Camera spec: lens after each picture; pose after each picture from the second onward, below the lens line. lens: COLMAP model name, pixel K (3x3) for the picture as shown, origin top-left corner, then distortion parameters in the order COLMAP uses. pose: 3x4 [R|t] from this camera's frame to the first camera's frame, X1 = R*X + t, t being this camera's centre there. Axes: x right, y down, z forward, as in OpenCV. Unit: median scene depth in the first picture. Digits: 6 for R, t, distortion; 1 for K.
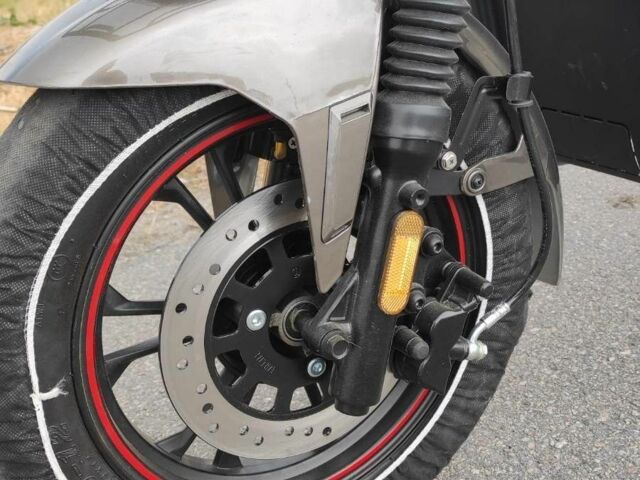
lens RADIAL K [[886.5, 0, 320.5], [0, 886.5, 239.4], [0, 0, 1]] dist [0.061983, 0.000000]
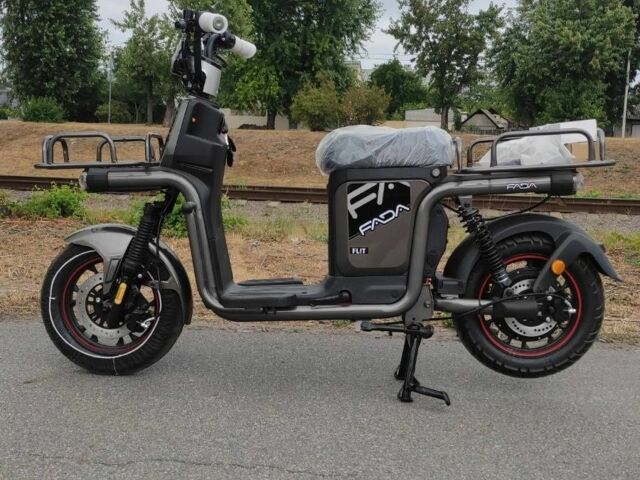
lens RADIAL K [[886.5, 0, 318.9], [0, 886.5, 239.2], [0, 0, 1]] dist [0.061983, 0.000000]
pose [[0.805378, 0.183120, -0.563768, 3.448975], [-0.322858, 0.933145, -0.158123, 0.157494], [0.497122, 0.309366, 0.810656, -2.299014]]
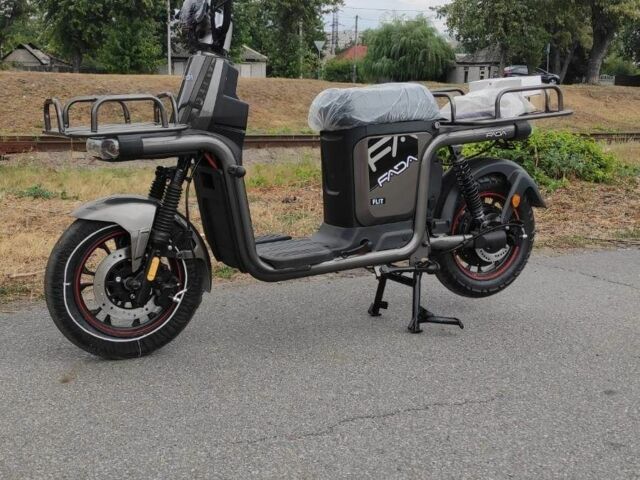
lens RADIAL K [[886.5, 0, 317.9], [0, 886.5, 240.7], [0, 0, 1]] dist [0.061983, 0.000000]
pose [[0.992220, 0.120199, -0.032416, 0.989420], [-0.124379, 0.968268, -0.216763, 0.716421], [0.005333, 0.219109, 0.975686, -3.168188]]
